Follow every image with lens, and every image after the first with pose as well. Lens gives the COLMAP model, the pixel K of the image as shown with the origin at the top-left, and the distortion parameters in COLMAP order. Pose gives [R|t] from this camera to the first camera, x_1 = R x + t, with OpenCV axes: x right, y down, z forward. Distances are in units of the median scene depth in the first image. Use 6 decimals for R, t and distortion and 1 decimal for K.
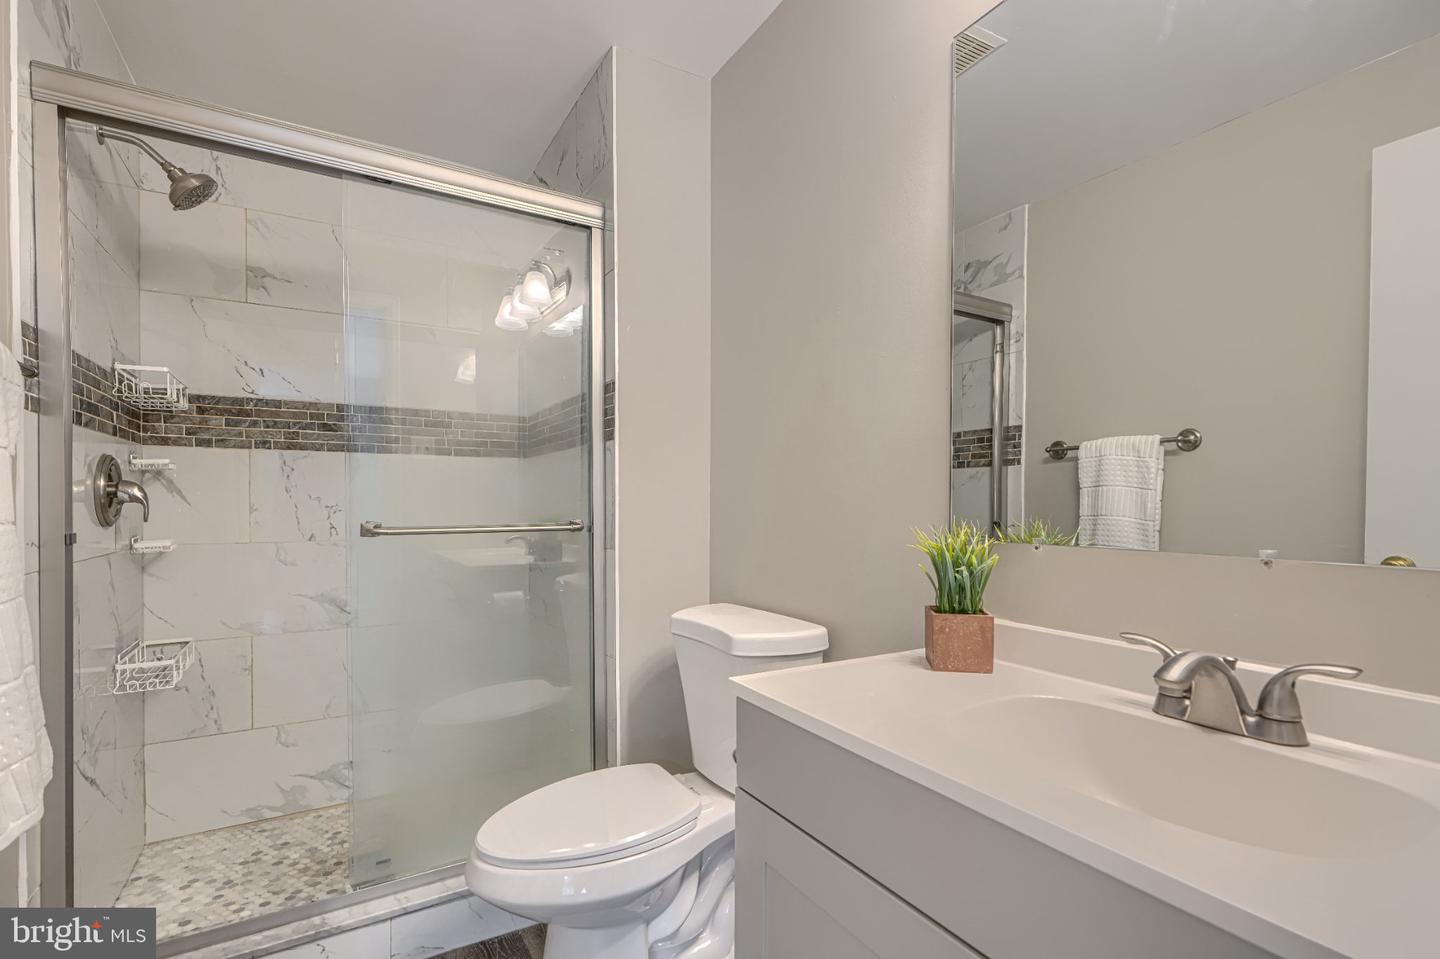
lens RADIAL K [[652.1, 0, 713.2], [0, 652.1, 510.2], [0, 0, 1]] dist [0.003890, 0.000274]
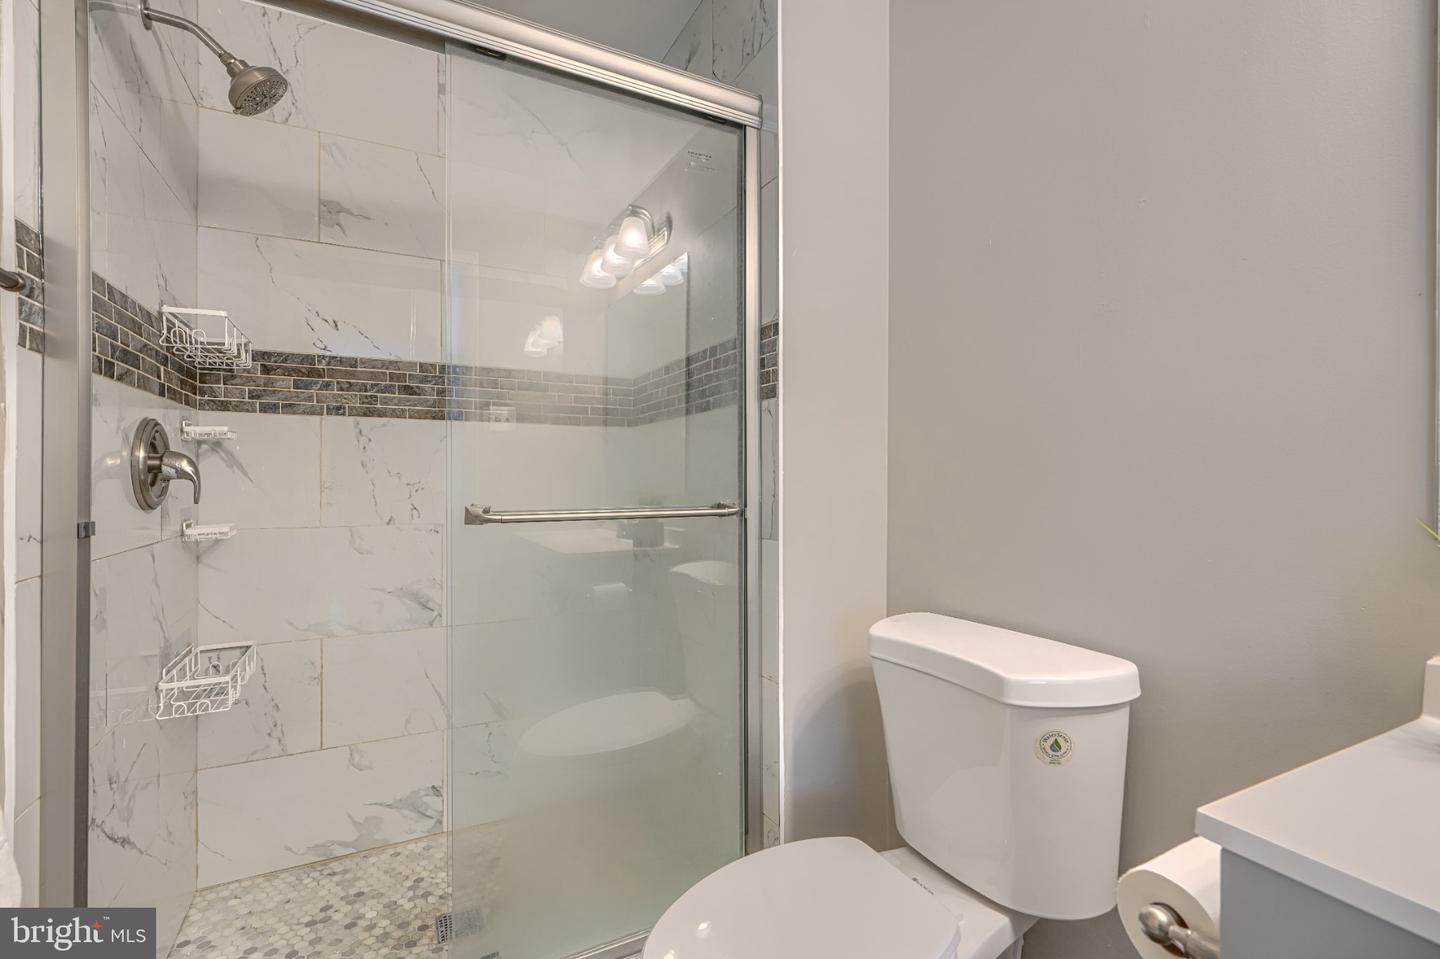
lens RADIAL K [[652.1, 0, 722.0], [0, 652.1, 479.3], [0, 0, 1]] dist [0.003890, 0.000274]
pose [[0.998183, -0.000039, -0.060258, -0.165627], [-0.000670, 0.999931, -0.011749, -0.002599], [0.060254, 0.011768, 0.998114, 0.222486]]
